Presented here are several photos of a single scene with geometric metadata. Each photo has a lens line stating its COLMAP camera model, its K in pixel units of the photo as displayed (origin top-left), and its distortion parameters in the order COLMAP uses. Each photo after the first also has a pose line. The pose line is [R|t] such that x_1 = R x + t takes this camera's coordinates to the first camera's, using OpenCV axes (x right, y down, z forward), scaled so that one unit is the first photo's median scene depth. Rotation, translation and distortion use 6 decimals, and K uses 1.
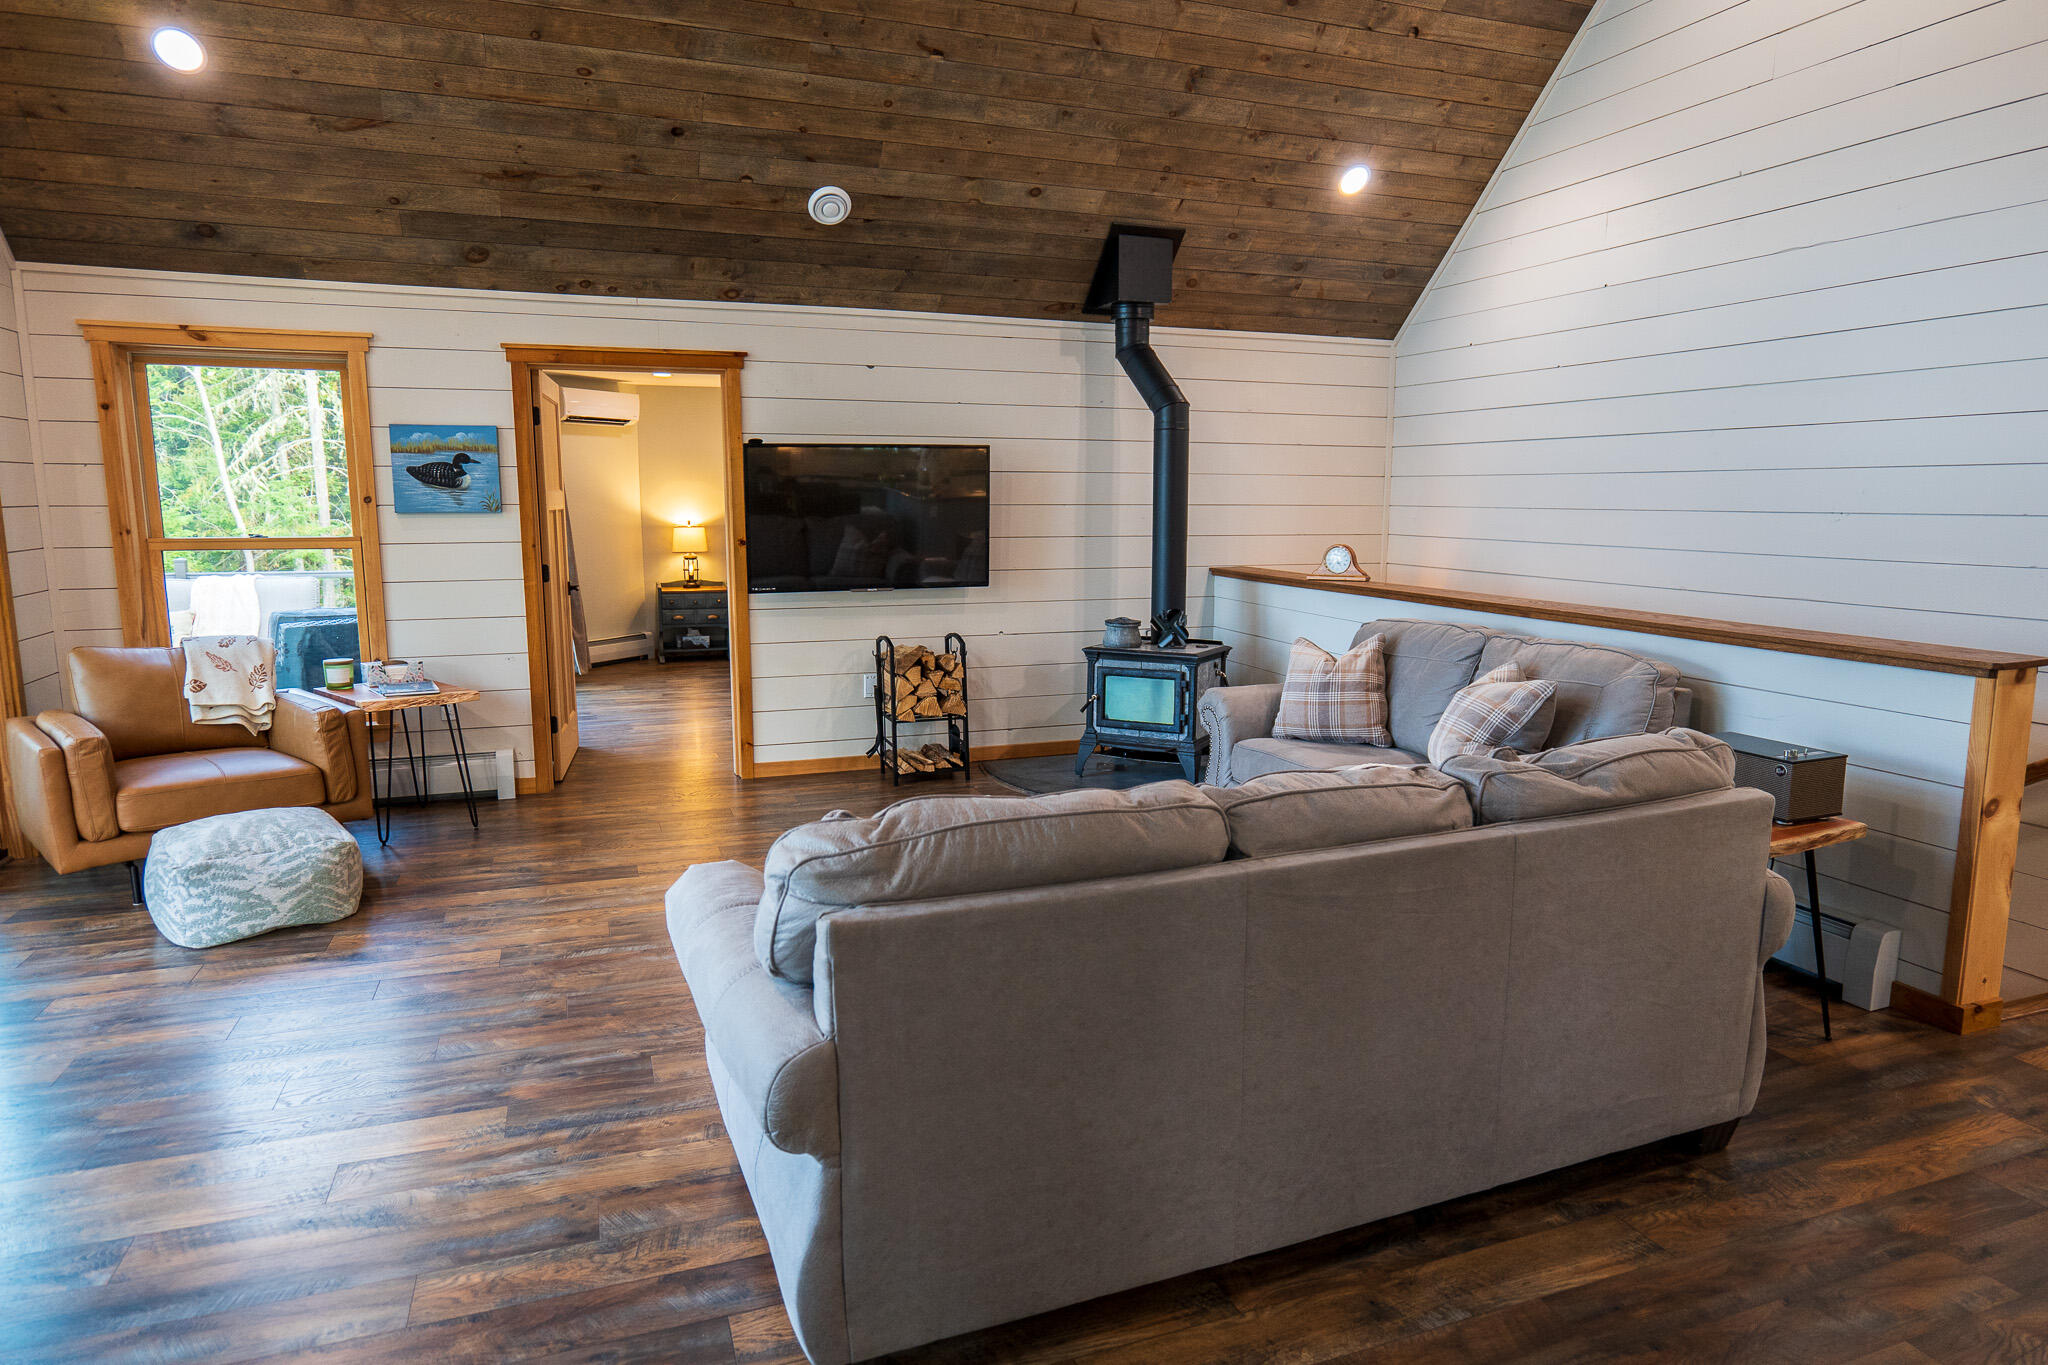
lens RADIAL K [[1196.6, 0, 1011.0], [0, 1196.6, 684.6], [0, 0, 1]] dist [-0.032183, 0.014932]
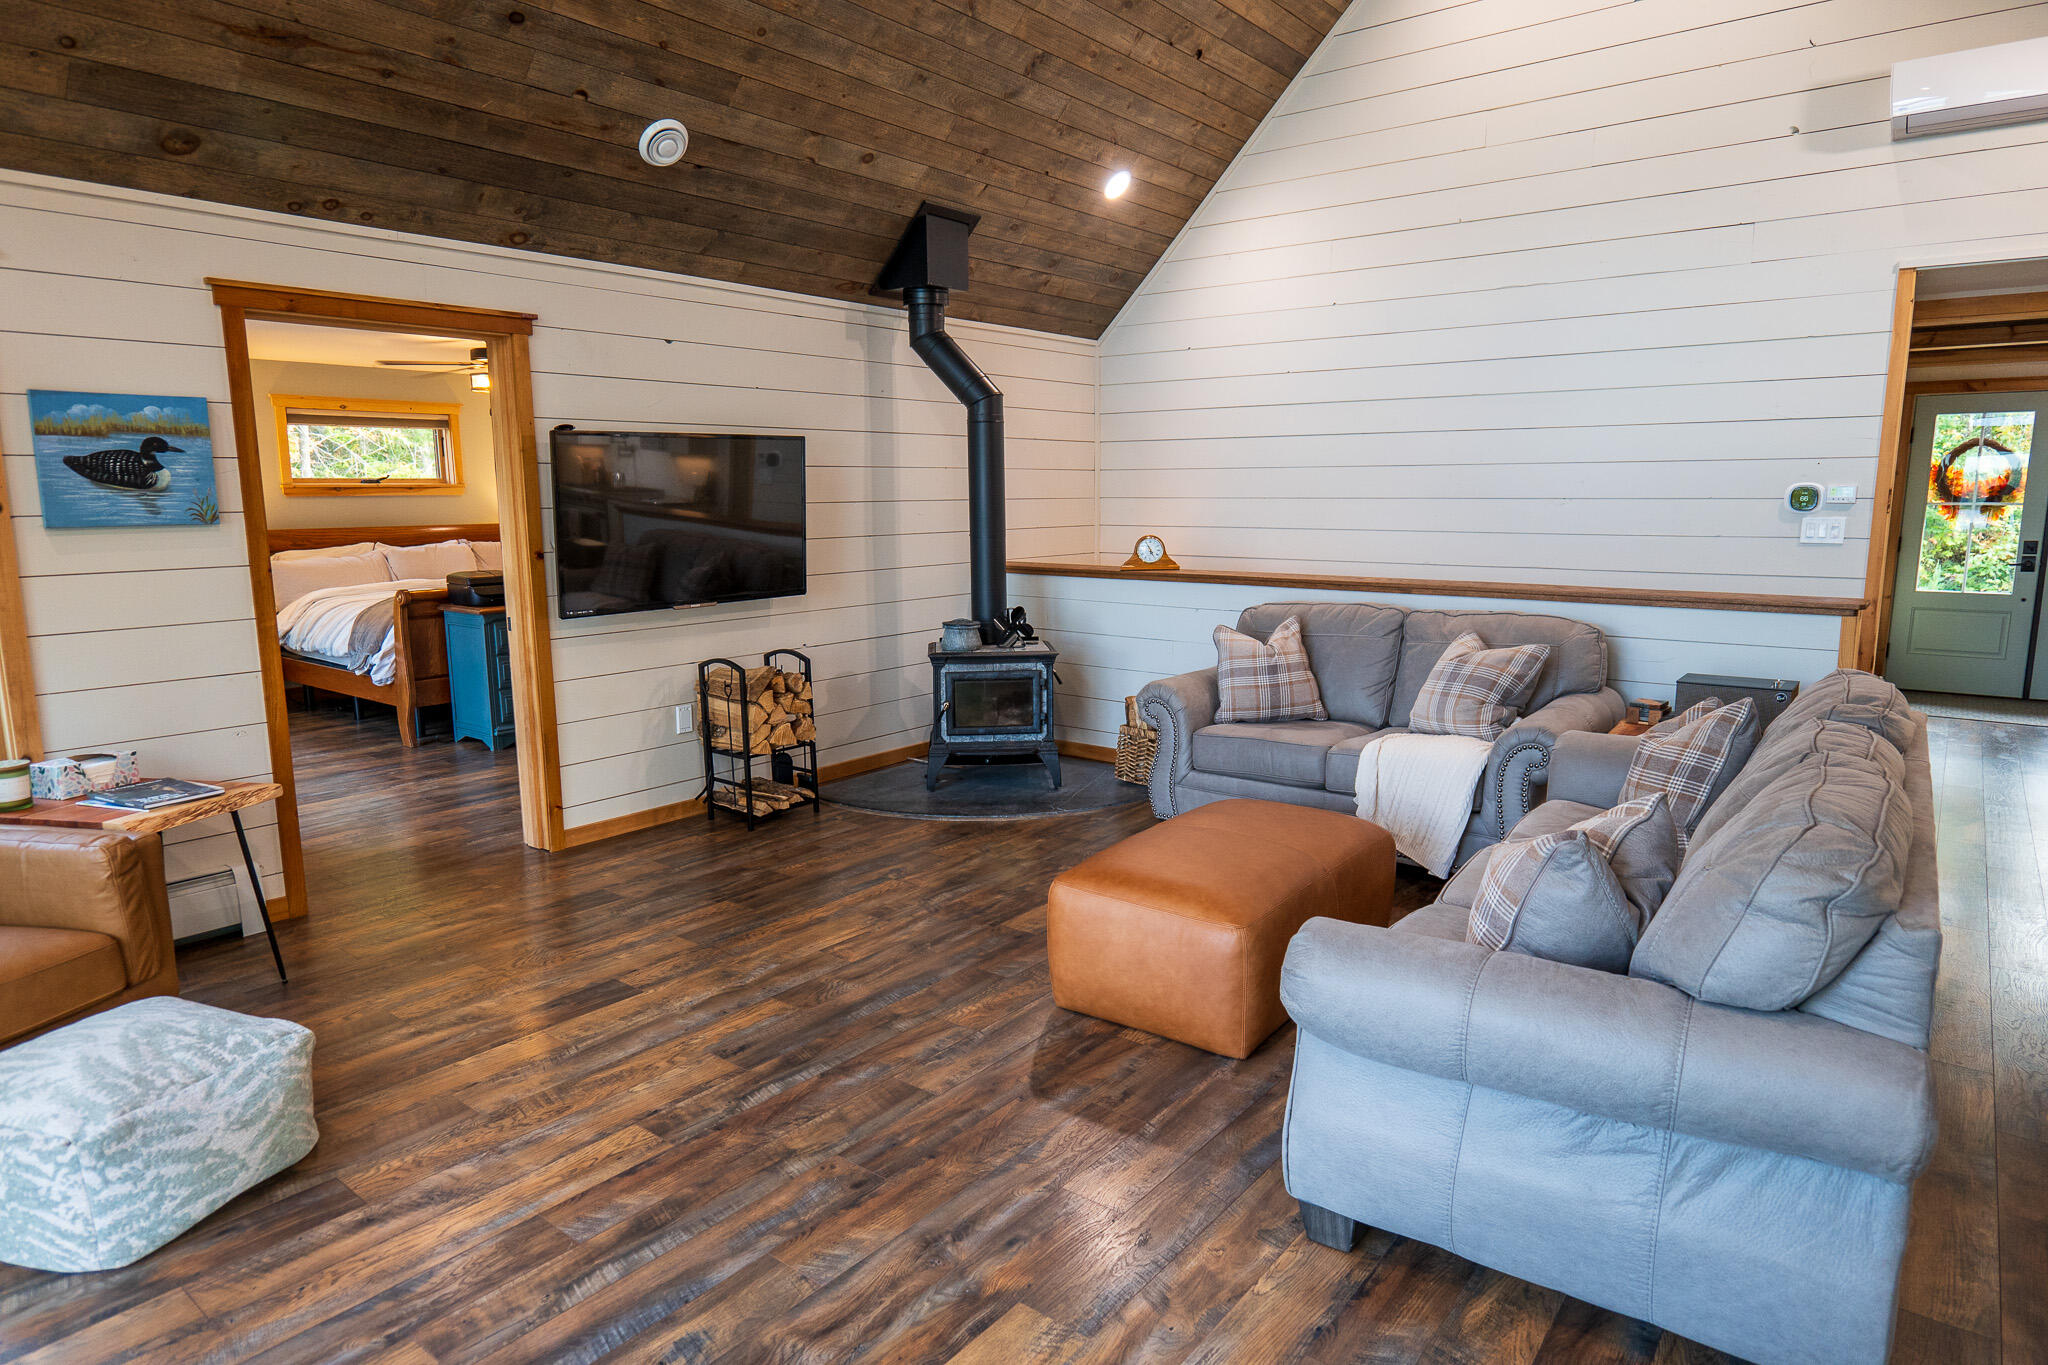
lens RADIAL K [[1196.6, 0, 1027.2], [0, 1196.6, 684.9], [0, 0, 1]] dist [-0.032183, 0.014932]
pose [[0.853018, -0.092338, 0.513647, -0.398099], [0.090567, 0.995481, 0.028550, -0.029433], [-0.513962, 0.022166, 0.857526, 0.176016]]
